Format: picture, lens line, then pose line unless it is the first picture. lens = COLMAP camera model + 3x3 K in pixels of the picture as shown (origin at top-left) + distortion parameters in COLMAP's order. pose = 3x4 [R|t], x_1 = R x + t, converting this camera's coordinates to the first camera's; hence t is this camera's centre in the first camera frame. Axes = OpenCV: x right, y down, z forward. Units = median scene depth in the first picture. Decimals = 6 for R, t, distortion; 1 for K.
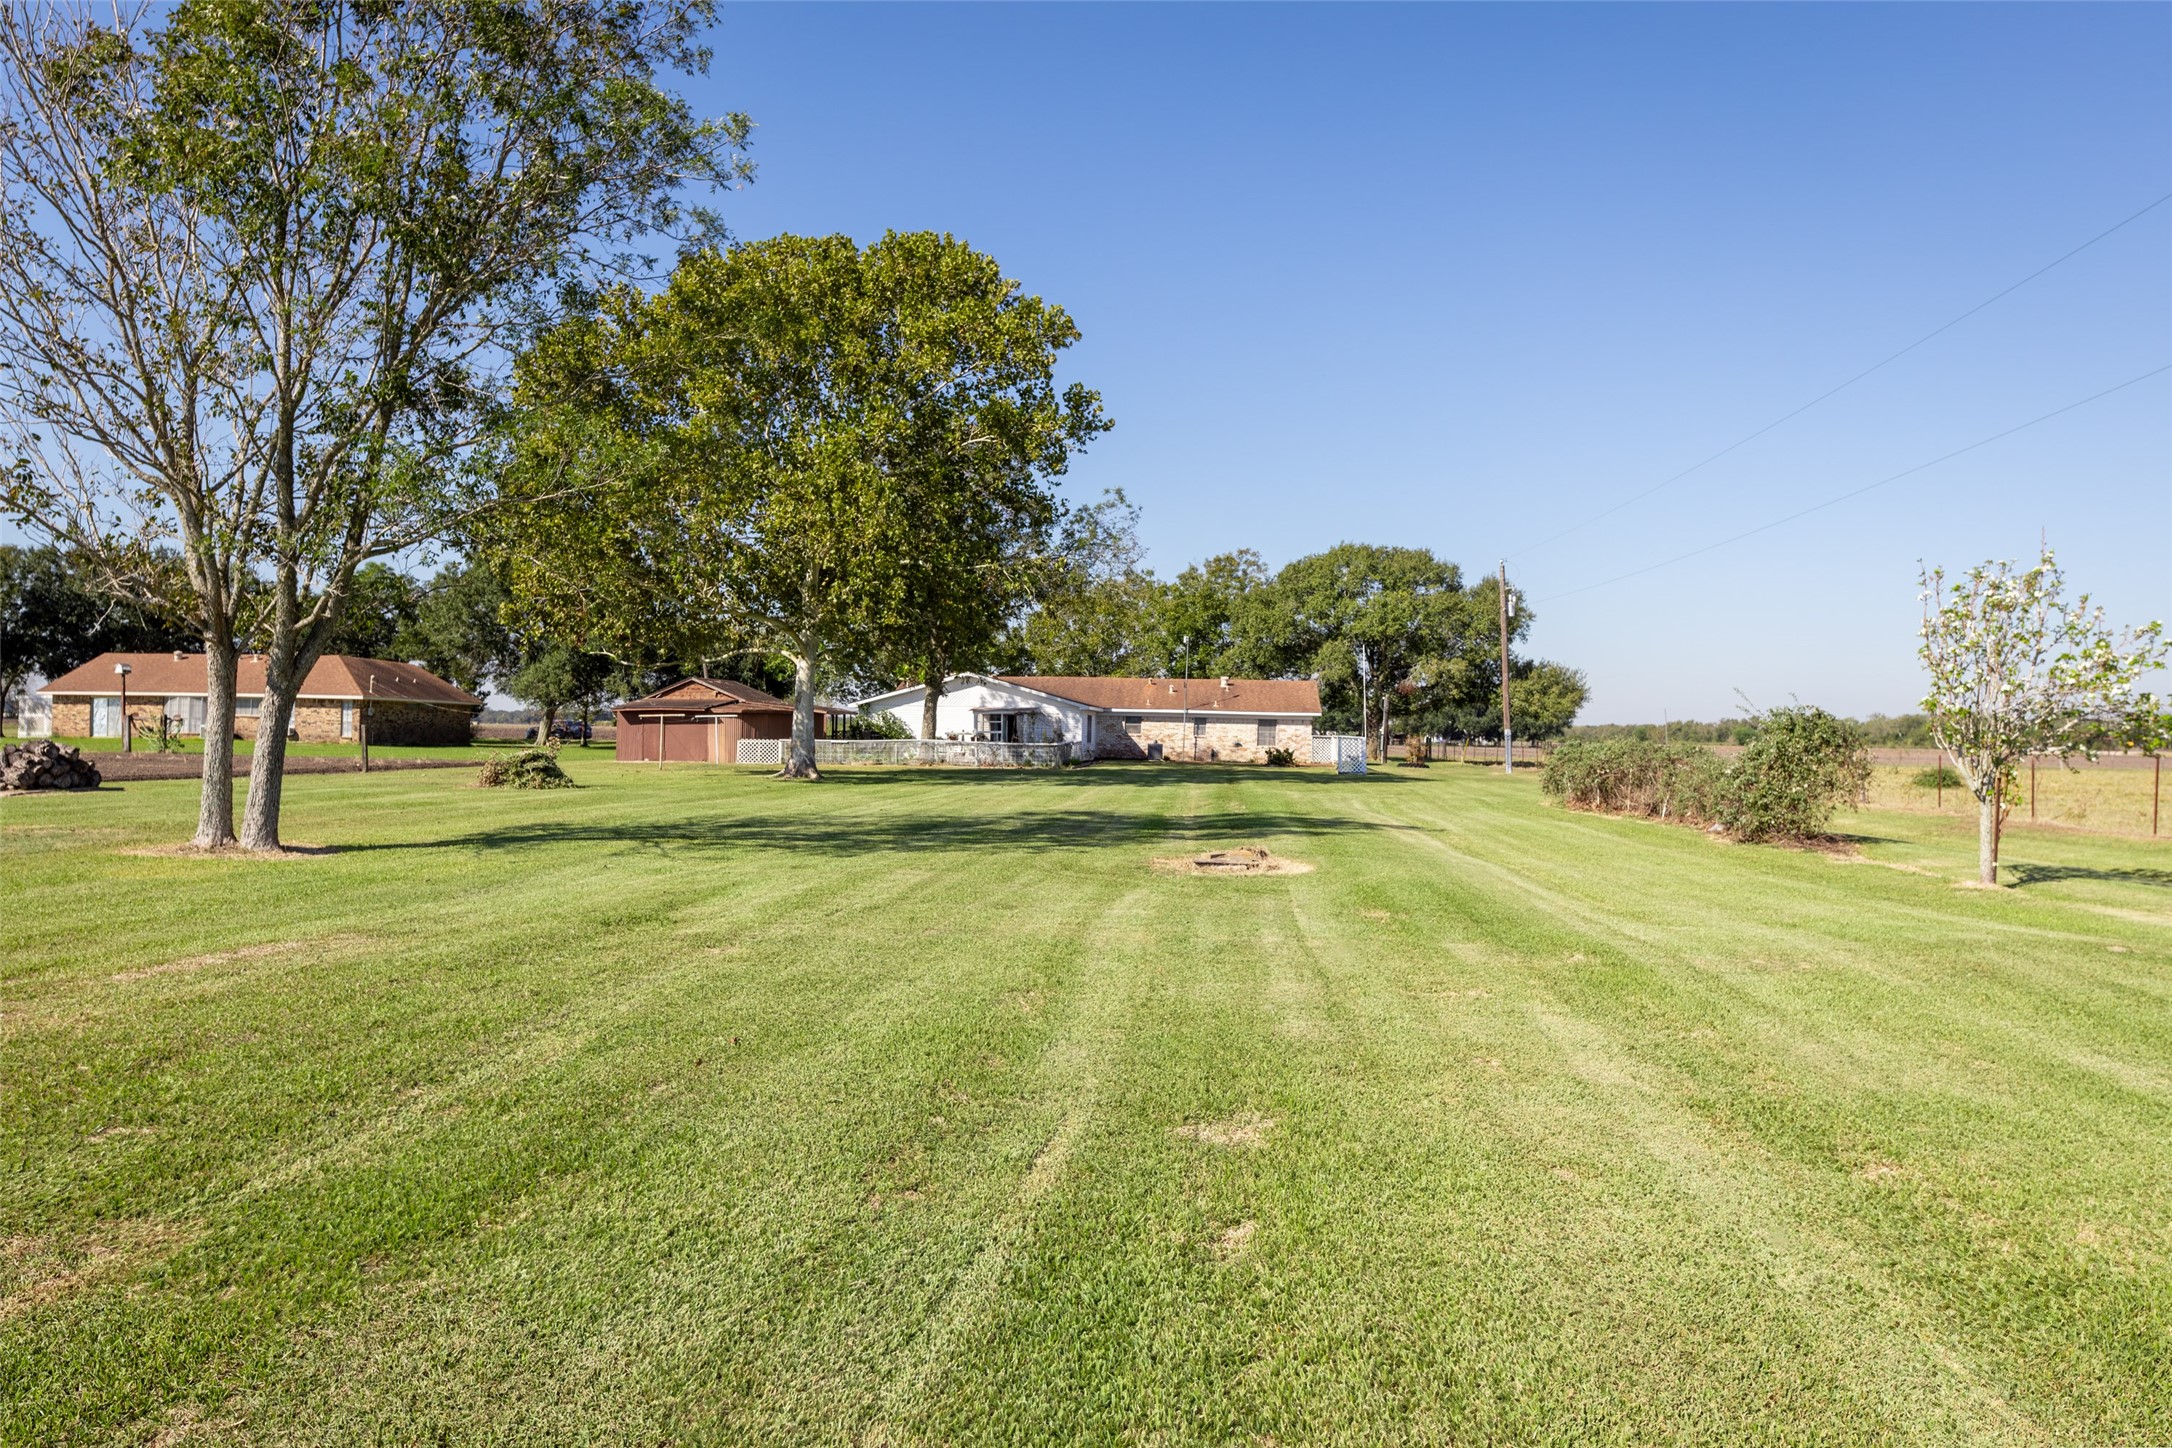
lens RADIAL K [[1418.6, 0, 1086.0], [0, 1418.6, 724.0], [0, 0, 1]] dist [-0.000833, 0.002368]
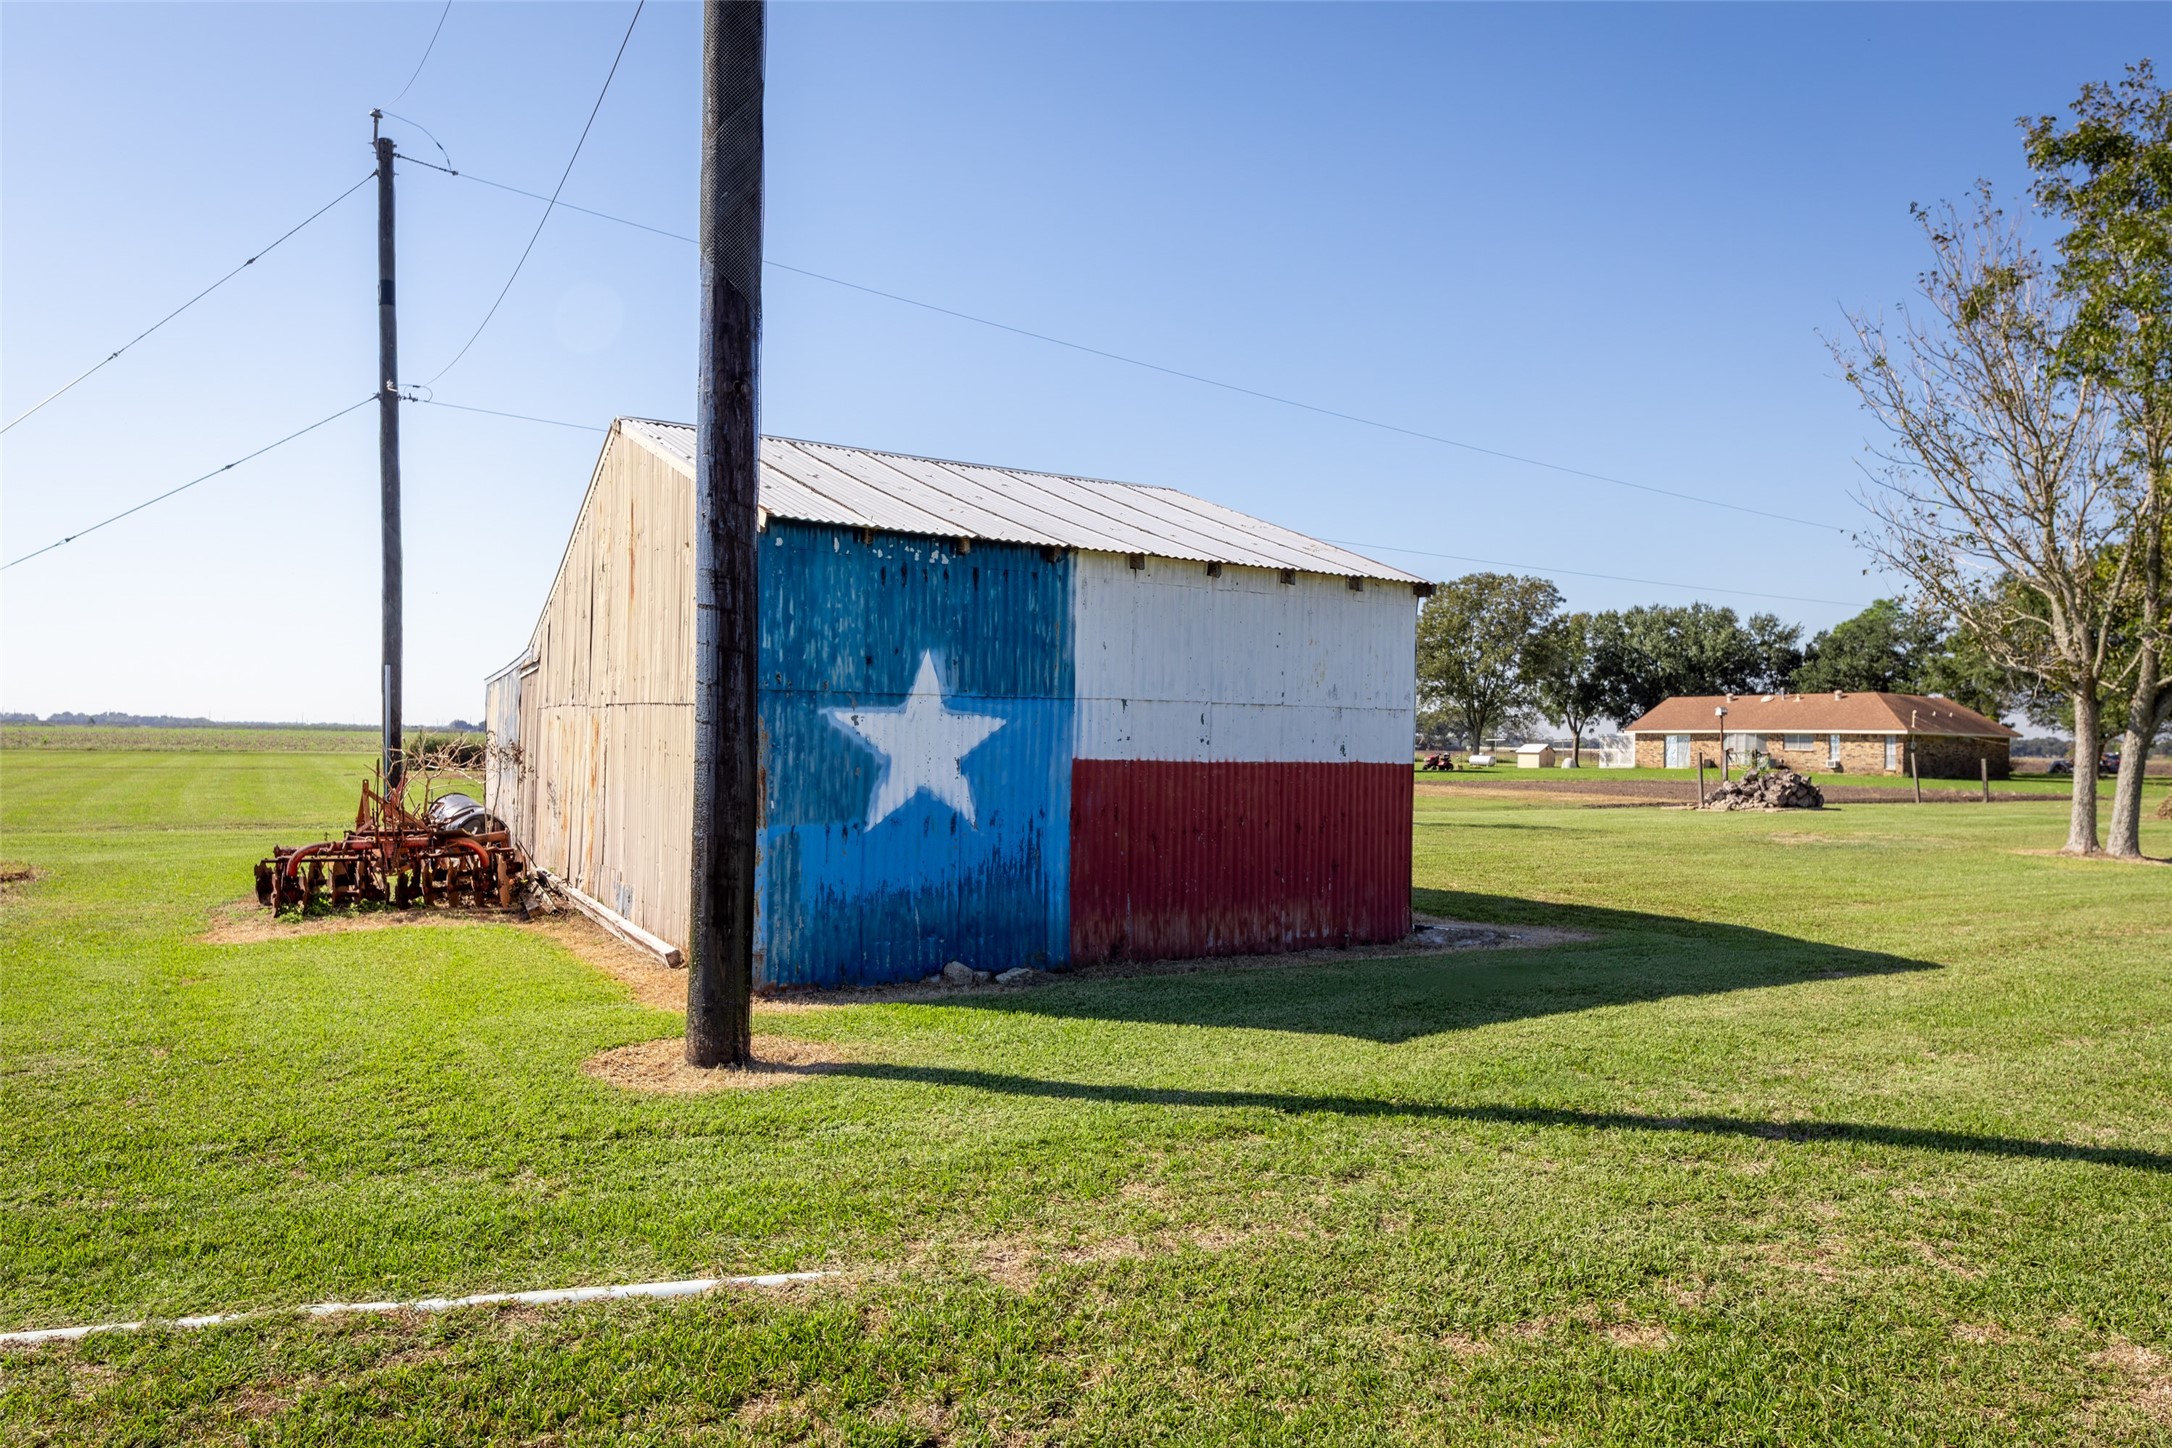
lens RADIAL K [[1418.6, 0, 1086.0], [0, 1418.6, 724.0], [0, 0, 1]] dist [-0.000833, 0.002368]
pose [[0.586782, -0.017902, -0.809547, -0.013333], [-0.000665, 0.999745, -0.022590, -0.000431], [0.809745, 0.013794, 0.586620, -0.080581]]
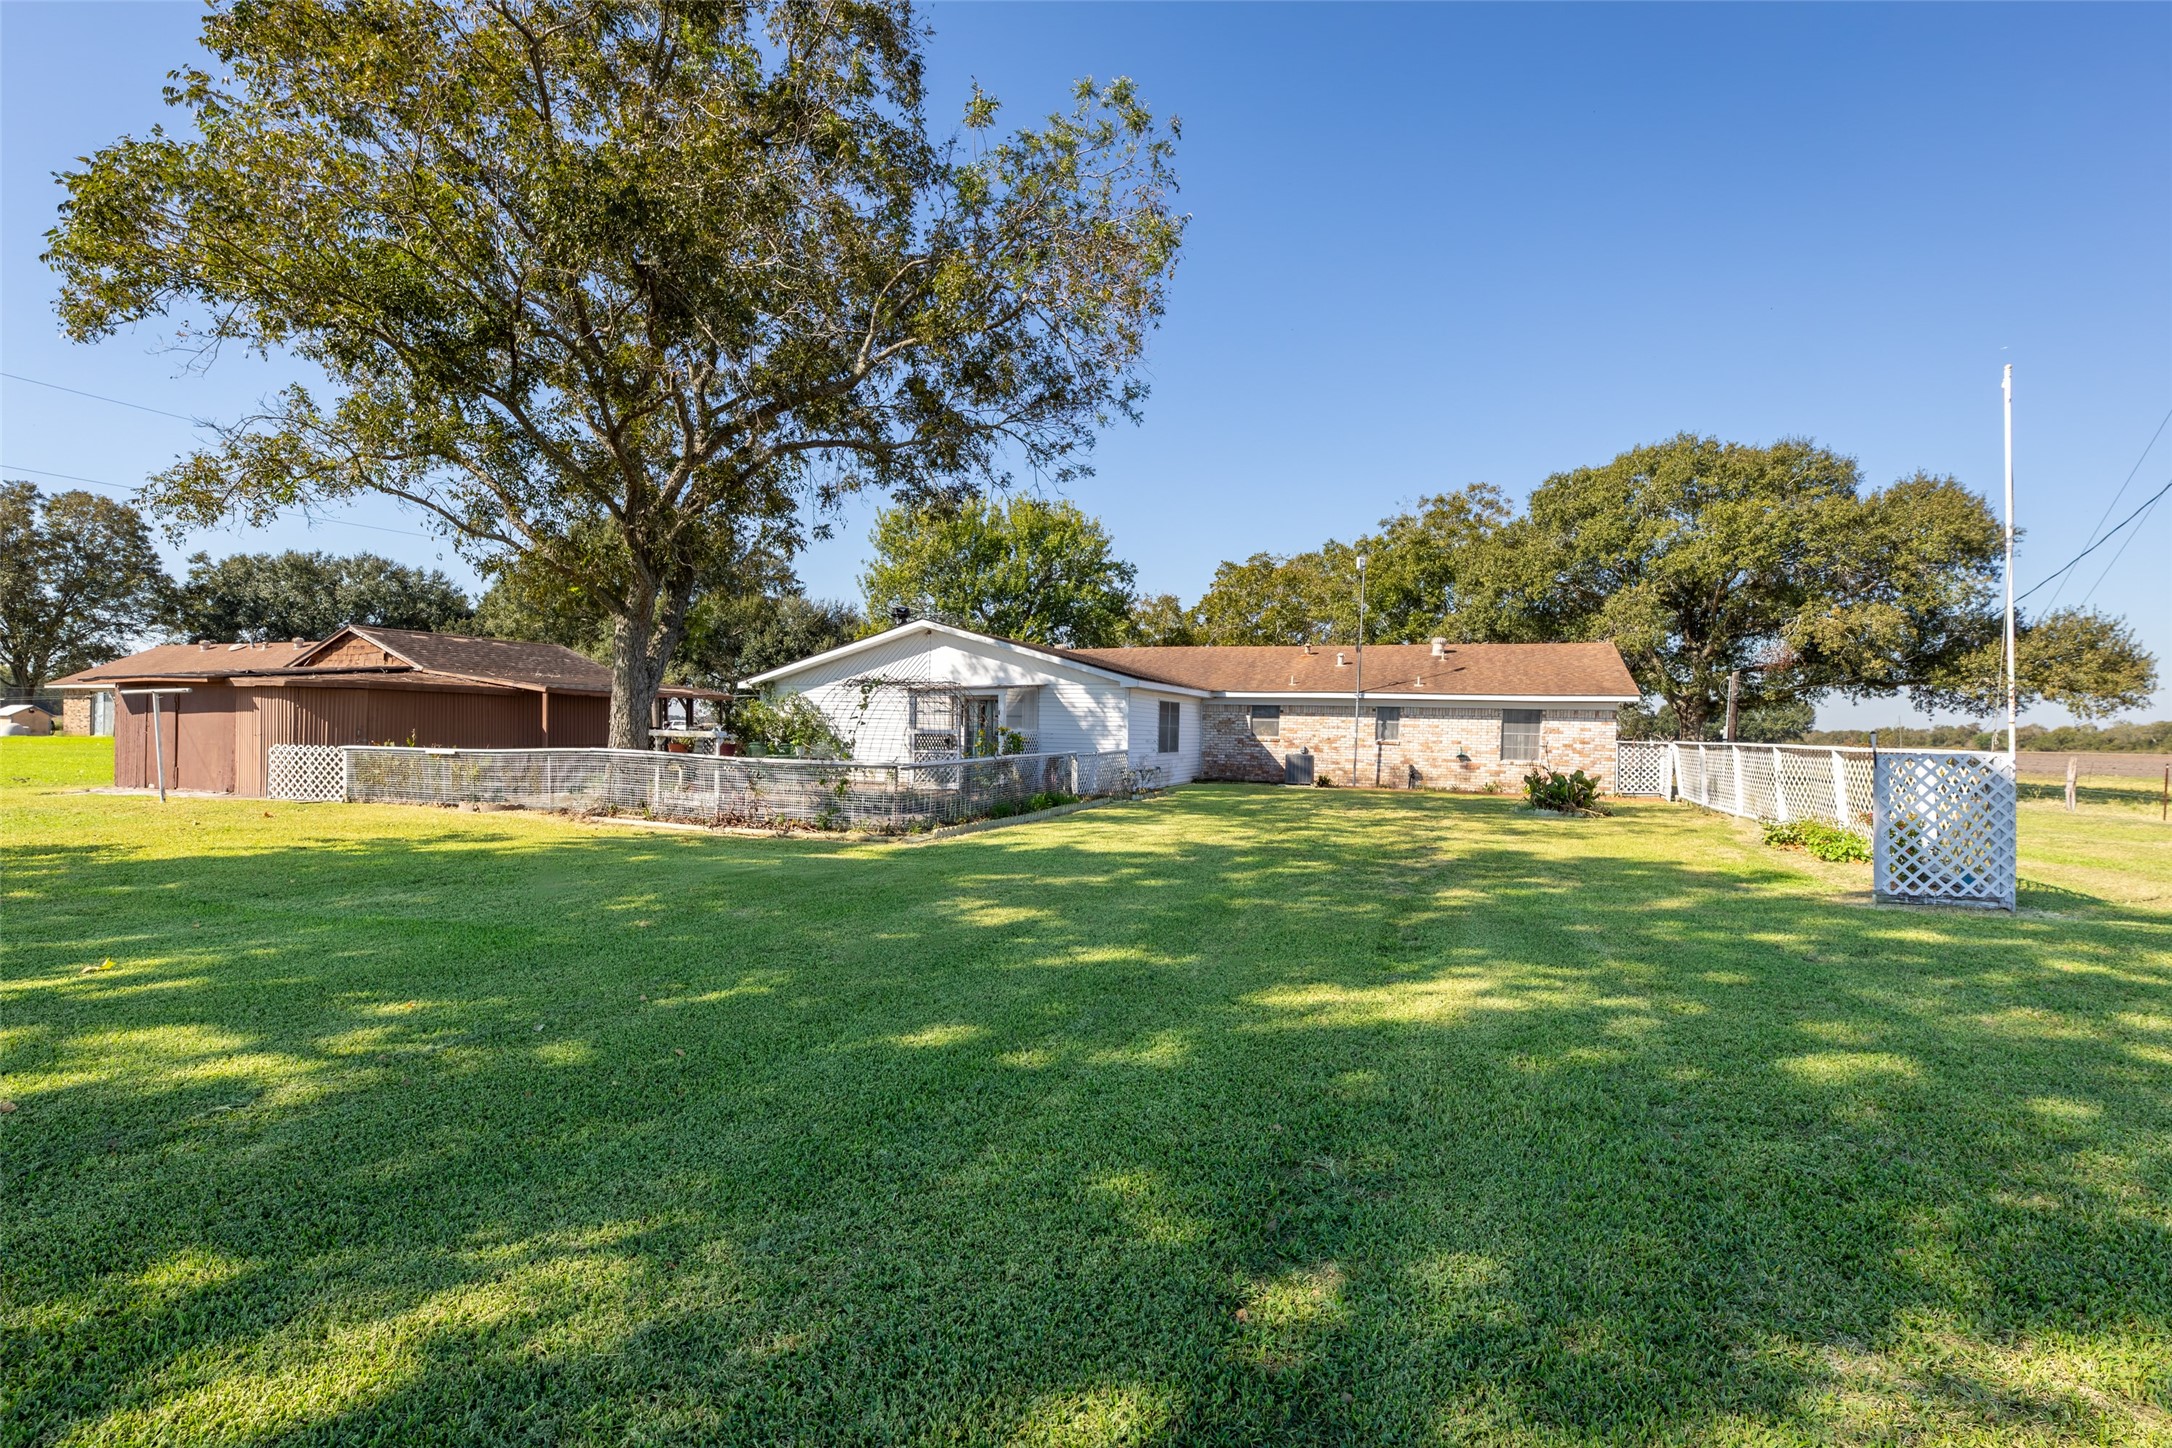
lens RADIAL K [[1038.5, 0, 1086.0], [0, 1038.5, 724.0], [0, 0, 1]] dist [0.026777, -0.000091]
pose [[0.969001, 0.001072, -0.247054, 0.070247], [-0.001964, 0.999992, -0.003363, 0.003669], [0.247049, 0.003744, 0.968996, 0.615111]]
